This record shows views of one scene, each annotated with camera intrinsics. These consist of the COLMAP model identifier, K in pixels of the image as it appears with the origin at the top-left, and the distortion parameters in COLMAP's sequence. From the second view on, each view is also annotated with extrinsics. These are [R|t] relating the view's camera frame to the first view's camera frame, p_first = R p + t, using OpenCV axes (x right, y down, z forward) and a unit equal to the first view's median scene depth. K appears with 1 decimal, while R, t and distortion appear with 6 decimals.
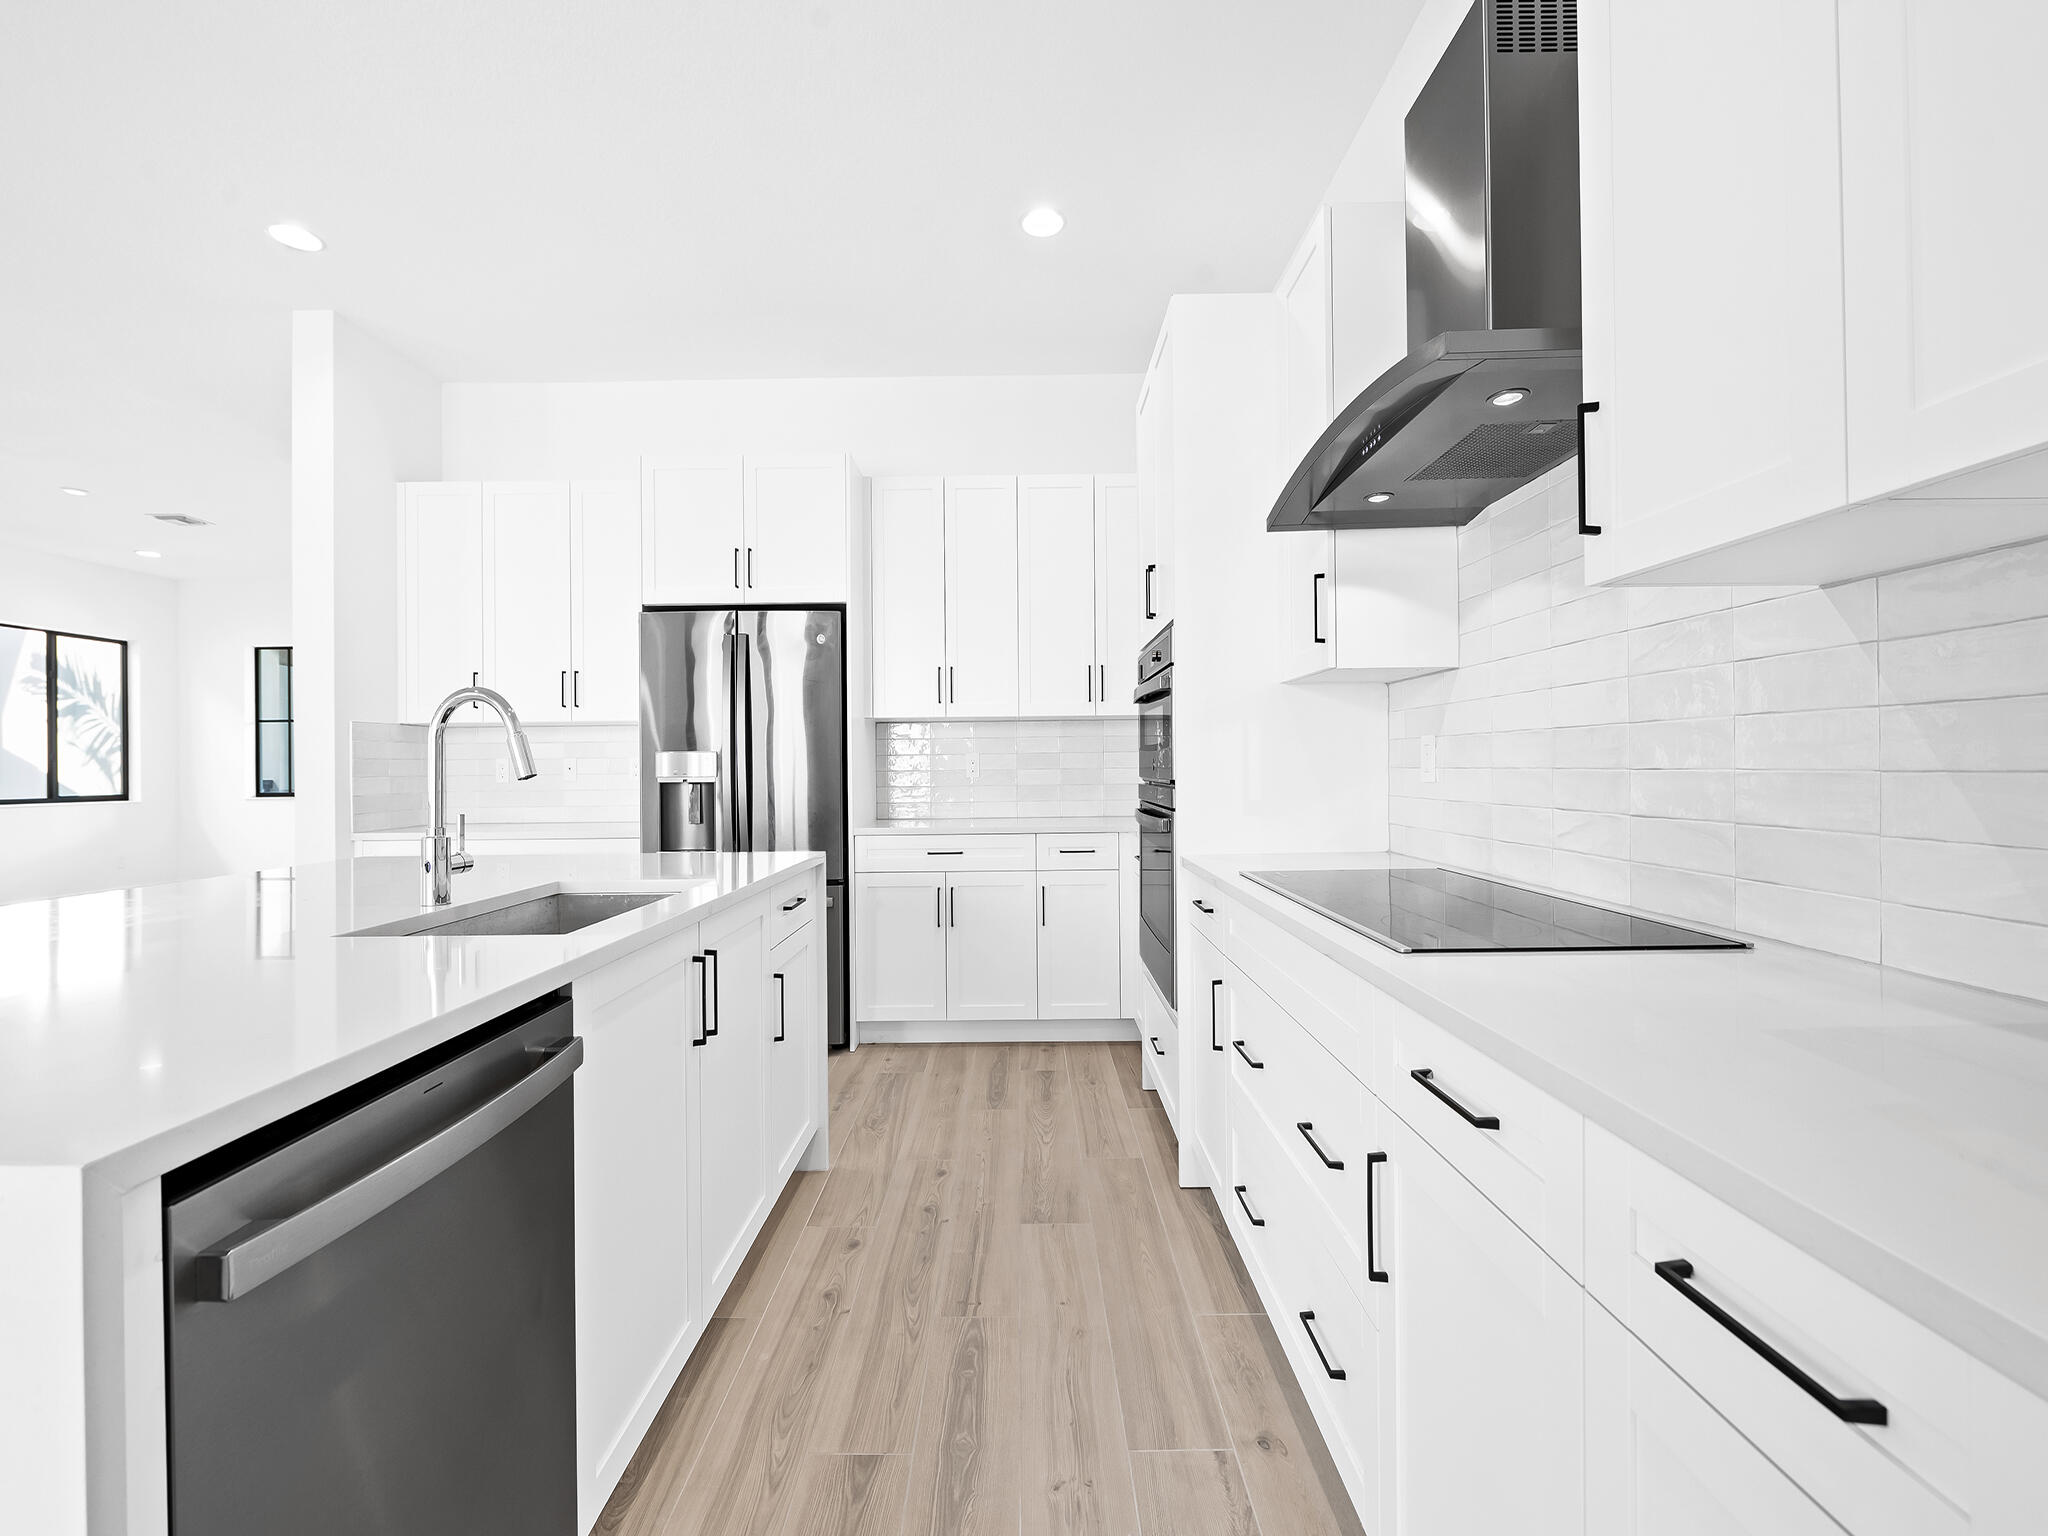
lens RADIAL K [[847.4, 0, 1014.4], [0, 847.4, 763.3], [0, 0, 1]] dist [-0.001255, -0.000250]
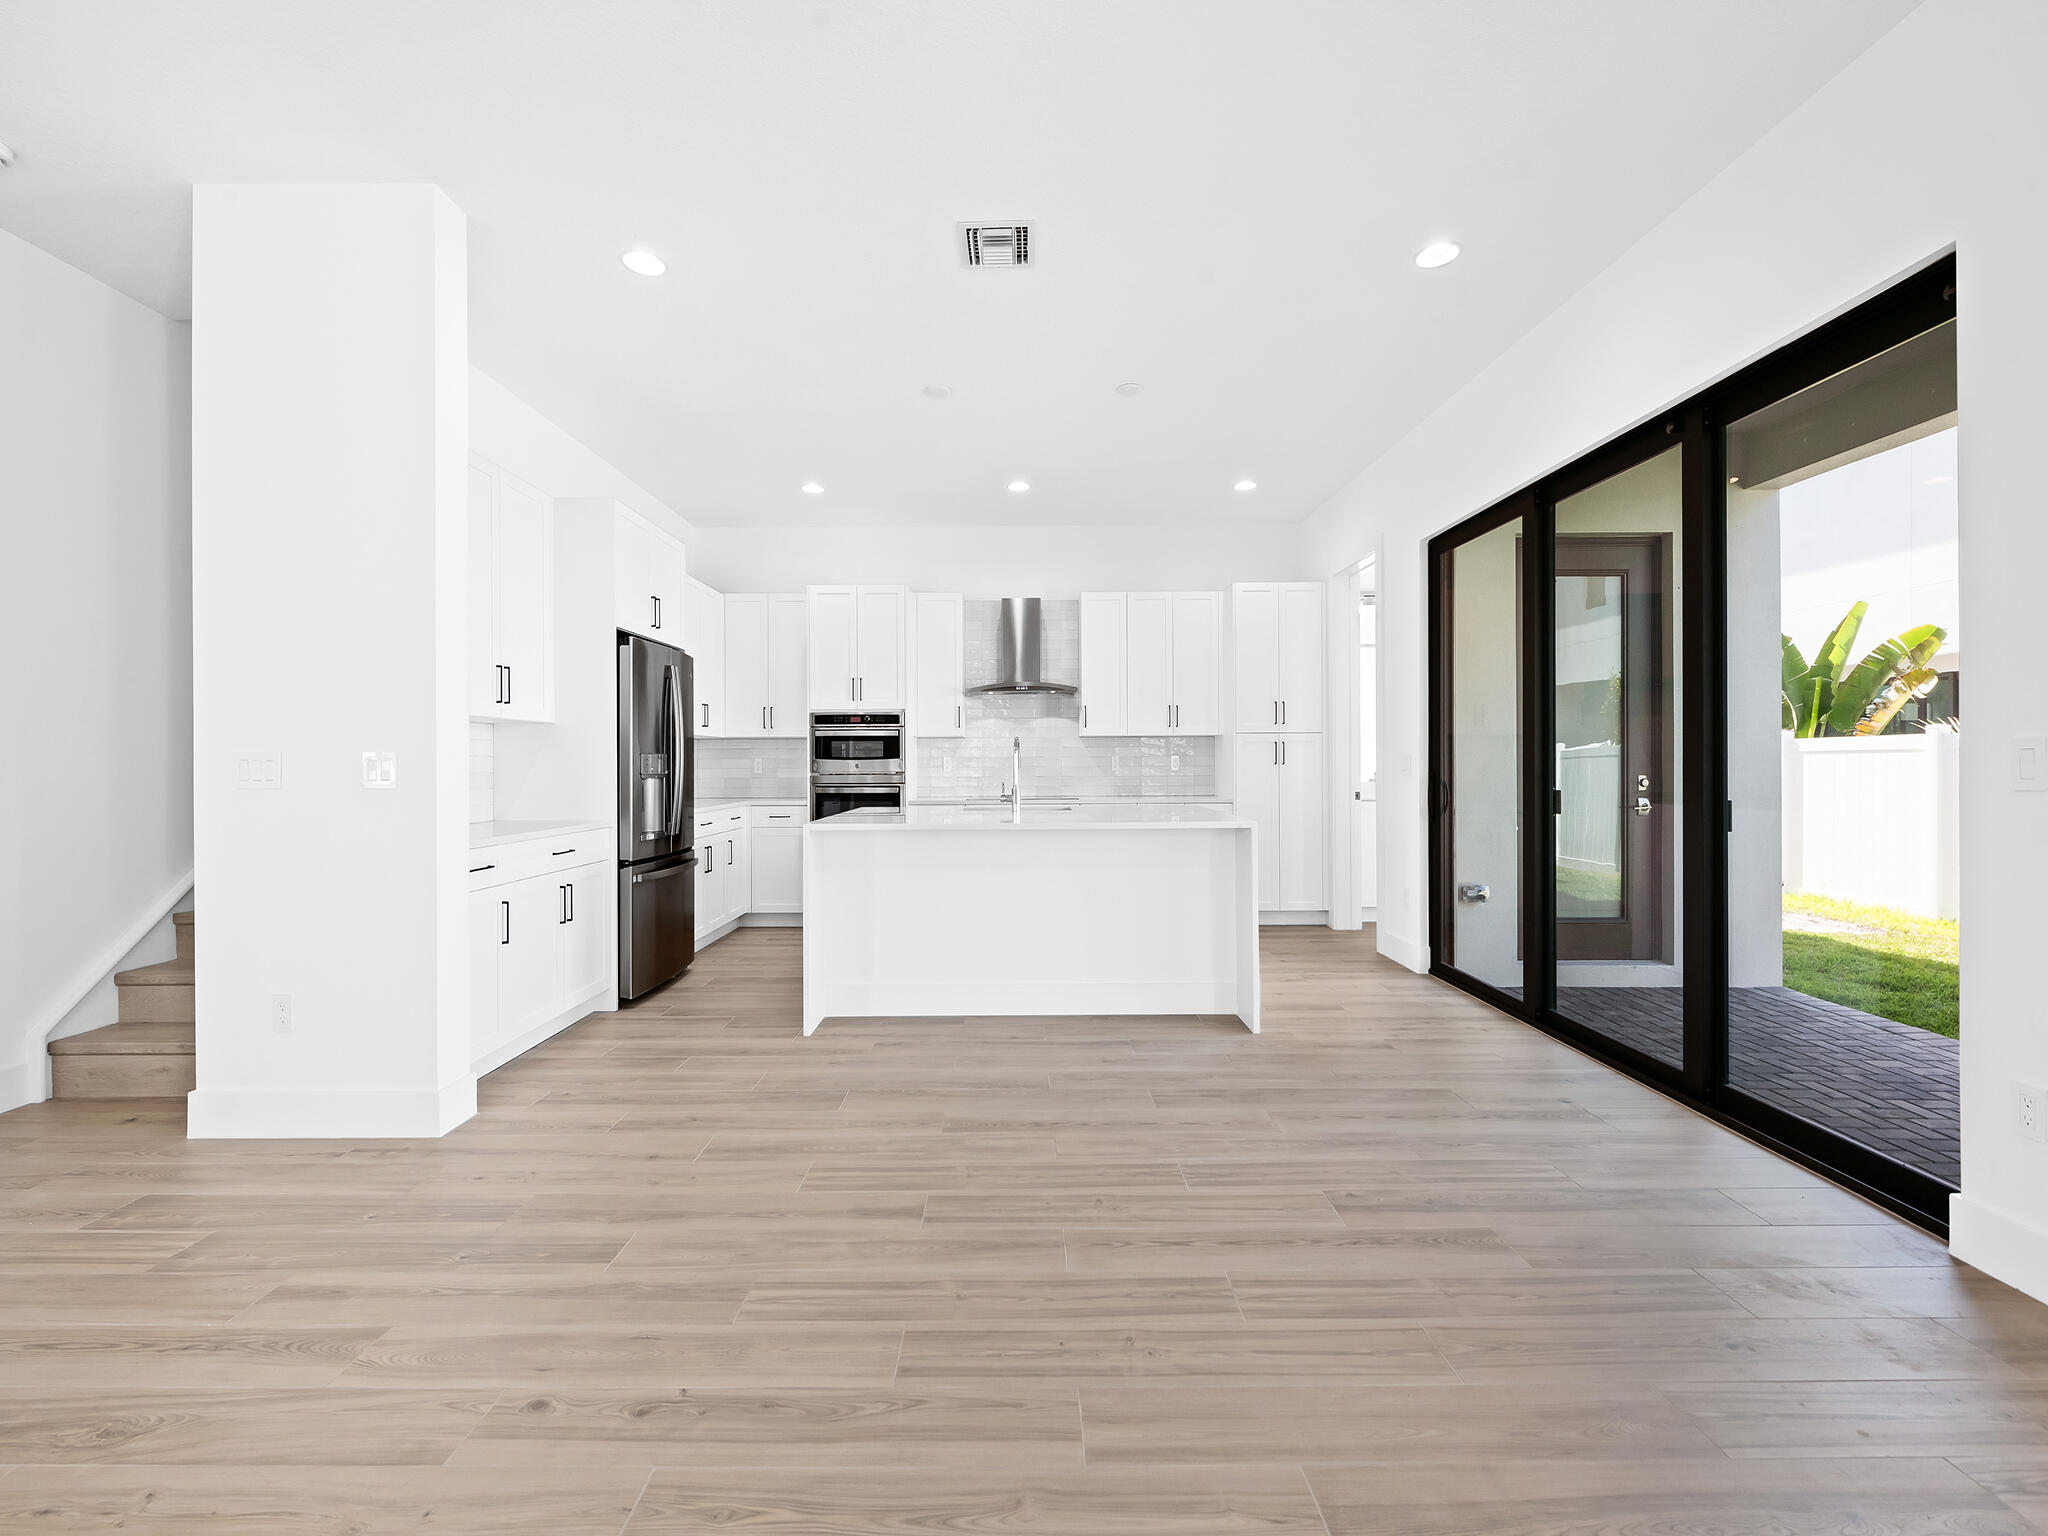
lens RADIAL K [[847.4, 0, 1014.4], [0, 847.4, 763.3], [0, 0, 1]] dist [-0.001255, -0.000250]
pose [[0.000065, 0.010967, 0.999940, -3.519571], [0.003259, 0.999935, -0.010967, 0.034606], [-0.999995, 0.003260, 0.000030, 0.983357]]
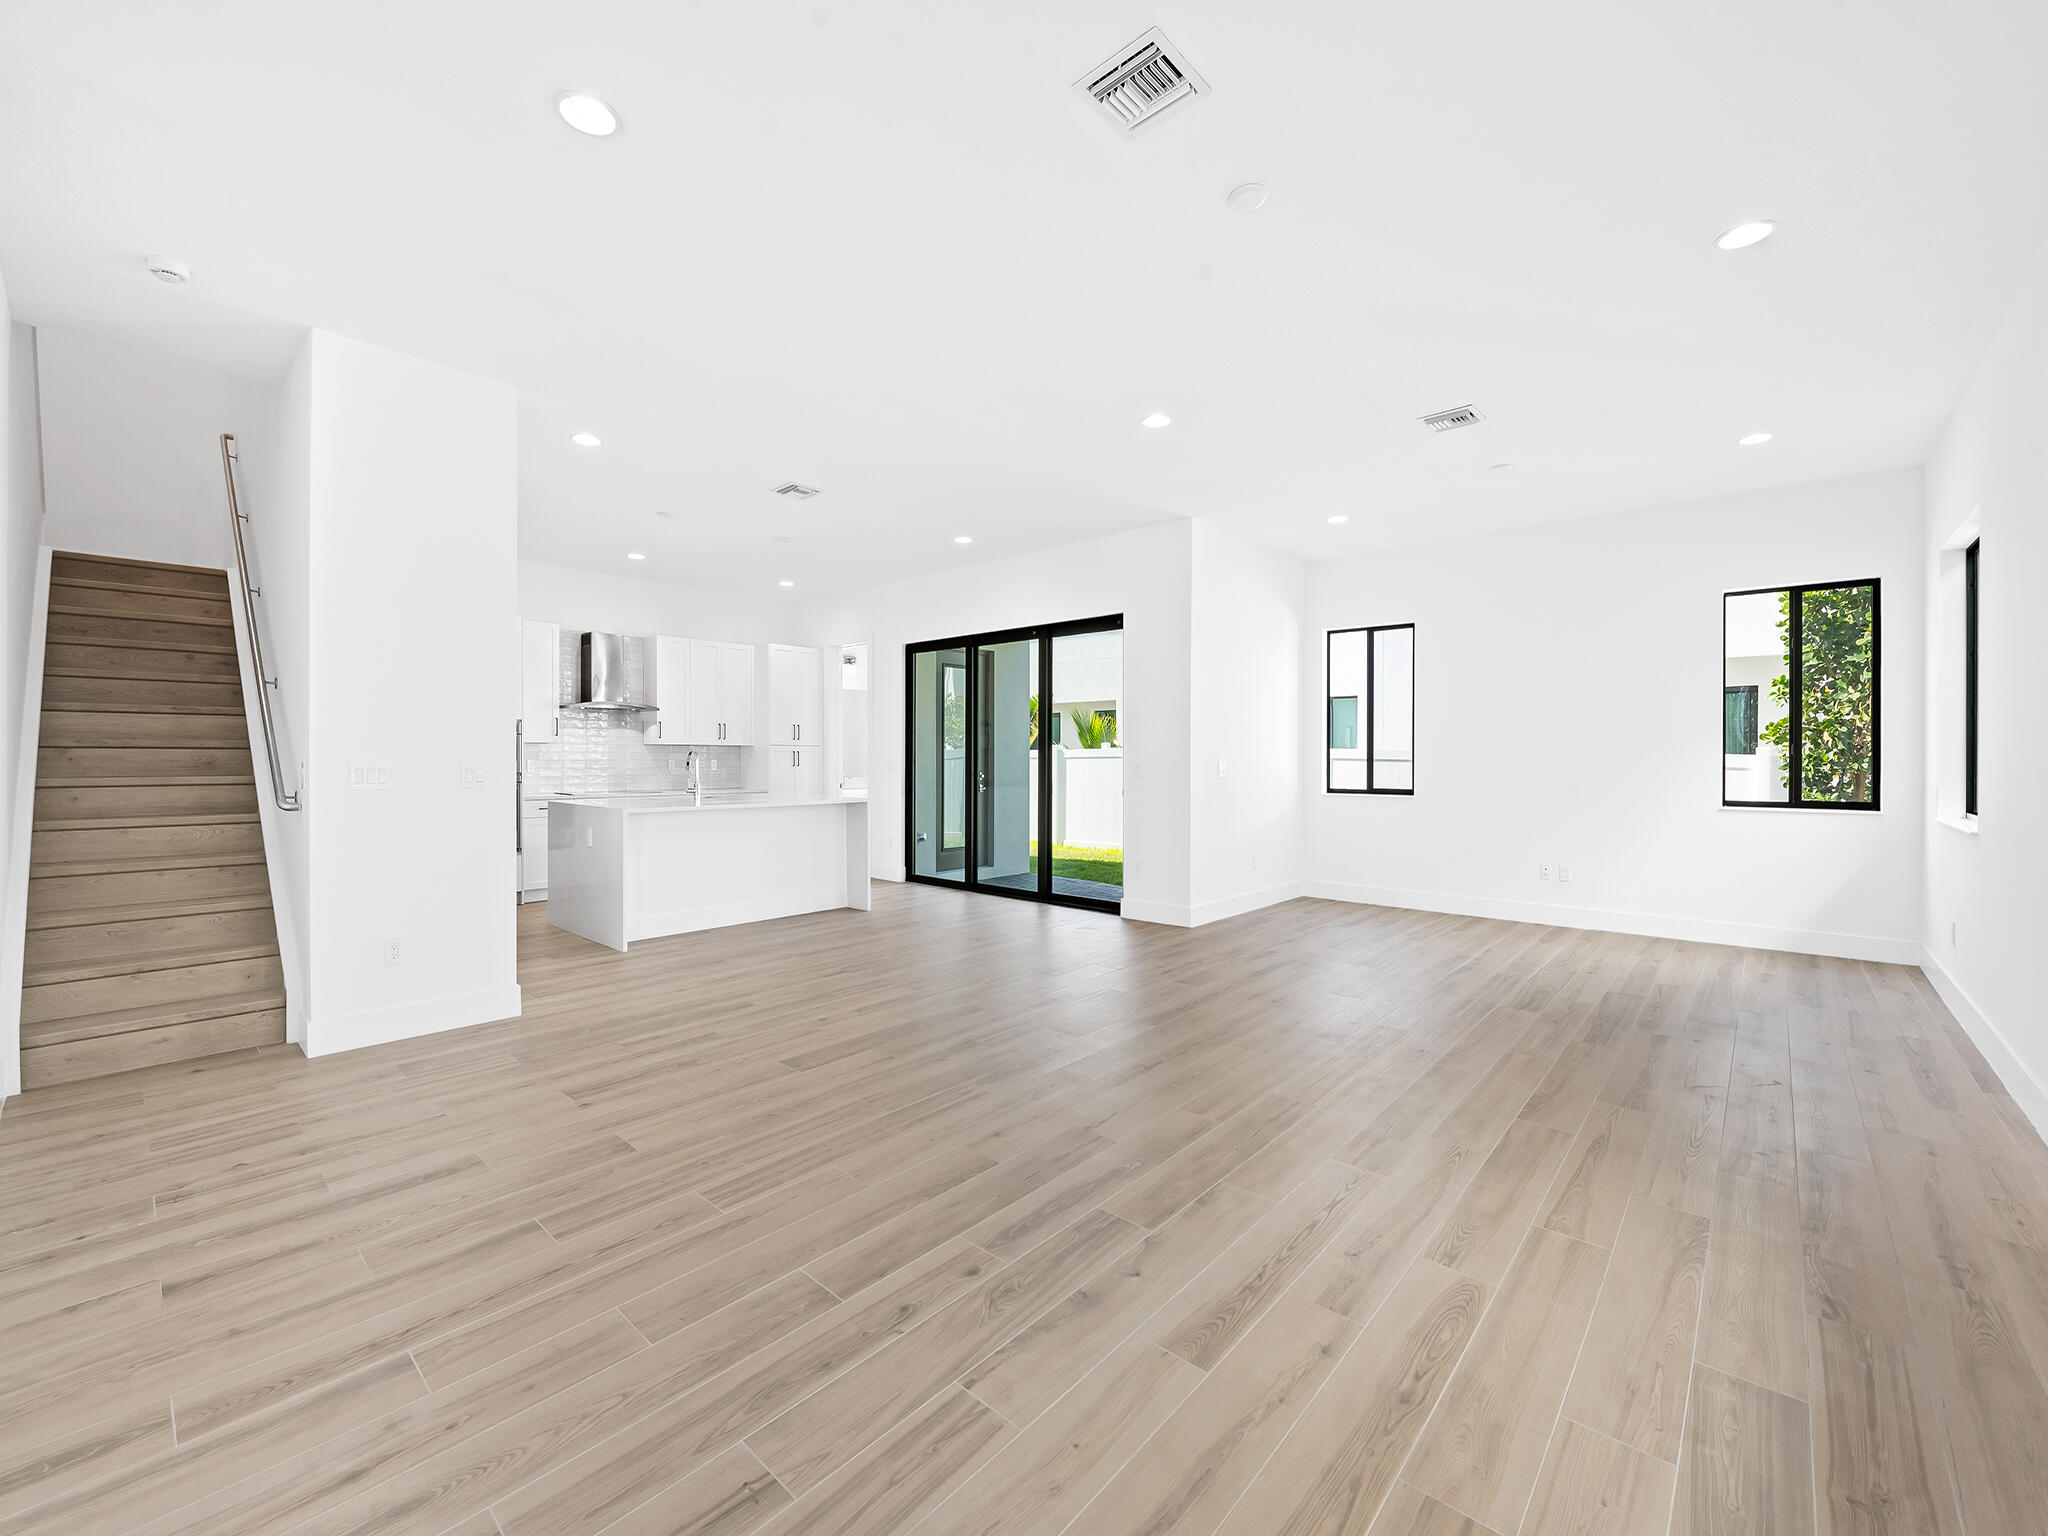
lens RADIAL K [[834.3, 0, 1019.3], [0, 834.3, 763.4], [0, 0, 1]] dist [-0.001895, -0.007324]
pose [[-0.742949, 0.005469, 0.669326, -4.643892], [0.004948, 0.999984, -0.002679, 0.004943], [-0.669330, 0.001321, -0.742964, 2.985109]]
